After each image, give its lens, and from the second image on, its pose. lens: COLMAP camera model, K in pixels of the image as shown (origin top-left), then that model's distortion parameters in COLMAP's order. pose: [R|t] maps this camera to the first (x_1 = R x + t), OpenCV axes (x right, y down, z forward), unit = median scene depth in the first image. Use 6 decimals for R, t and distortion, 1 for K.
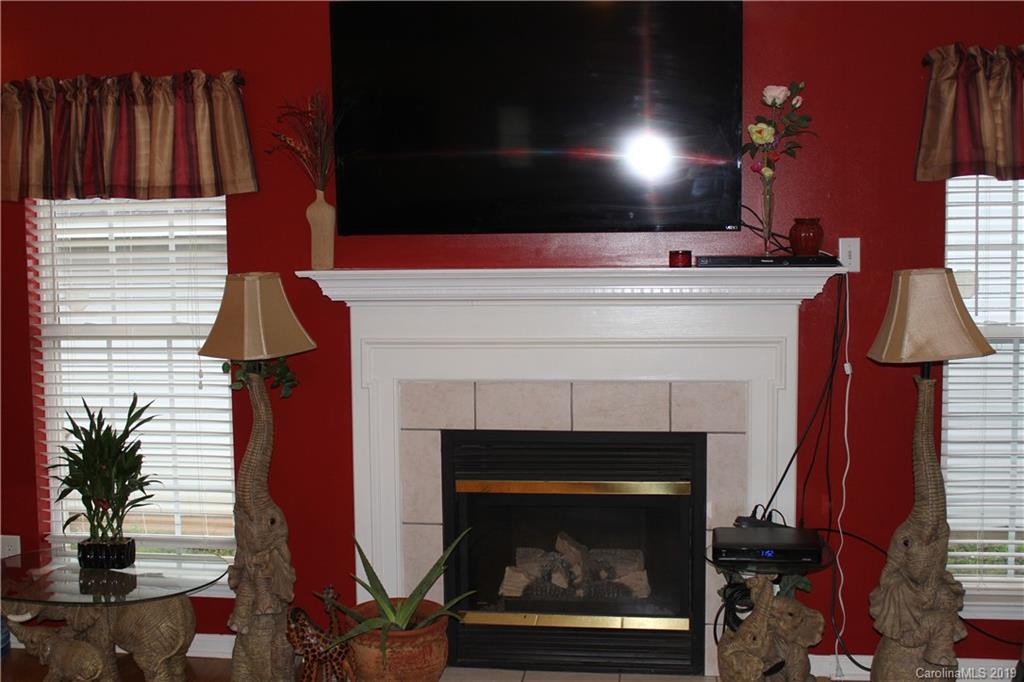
lens RADIAL K [[1081.3, 0, 512.2], [0, 1081.3, 342.8], [0, 0, 1]] dist [-0.062478, 0.000000]
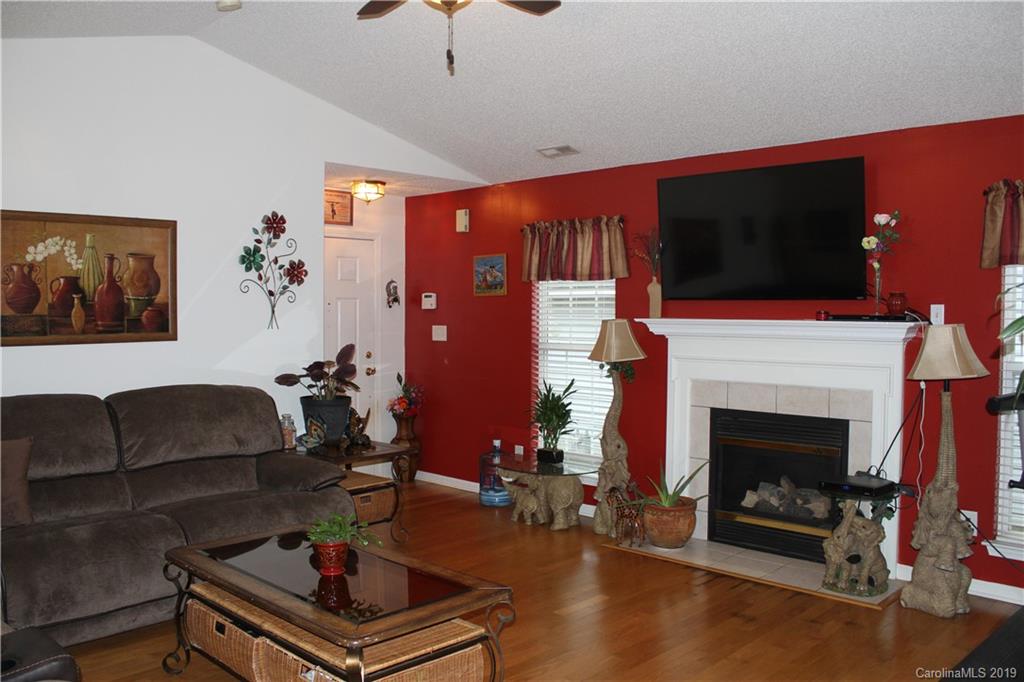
lens RADIAL K [[855.8, 0, 507.1], [0, 855.8, 337.7], [0, 0, 1]] dist [-0.153544, 0.126439]
pose [[0.796770, 0.031543, -0.603459, 0.517540], [-0.056161, 0.998180, -0.021975, 0.013760], [0.601667, 0.051400, 0.797091, -0.343828]]
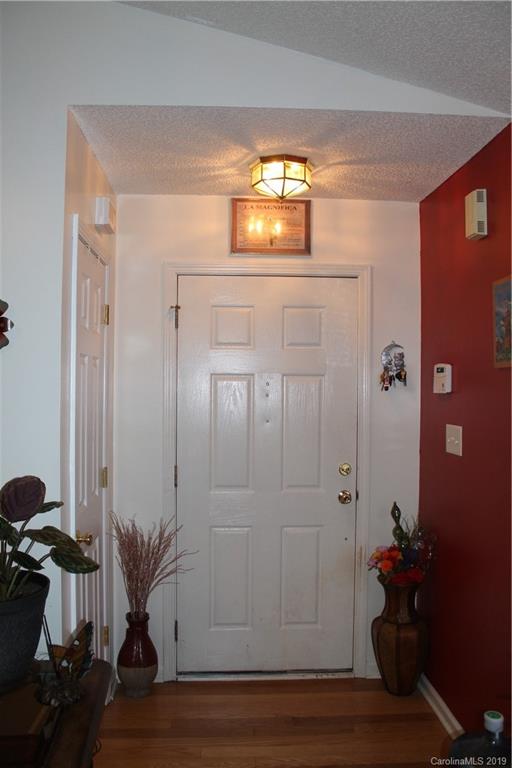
lens RADIAL K [[641.9, 0, 253.8], [0, 641.9, 387.0], [0, 0, 1]] dist [-0.153544, 0.126439]
pose [[0.190026, 0.012932, -0.981694, -0.072850], [-0.082759, 0.996565, -0.002892, -0.070204], [0.978285, 0.081794, 0.190444, 0.714683]]
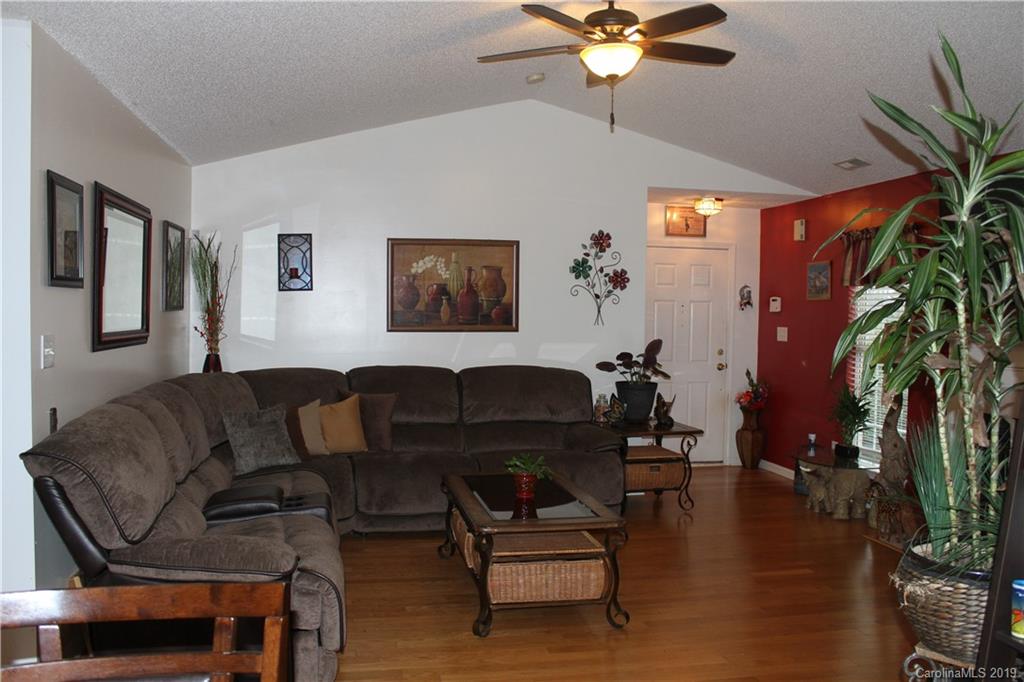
lens RADIAL K [[855.8, 0, 515.8], [0, 855.8, 338.8], [0, 0, 1]] dist [-0.153544, 0.126439]
pose [[0.326132, 0.047381, -0.944136, 0.968422], [-0.088629, 0.995877, 0.019363, -0.000888], [0.941161, 0.077363, 0.328986, -0.192888]]
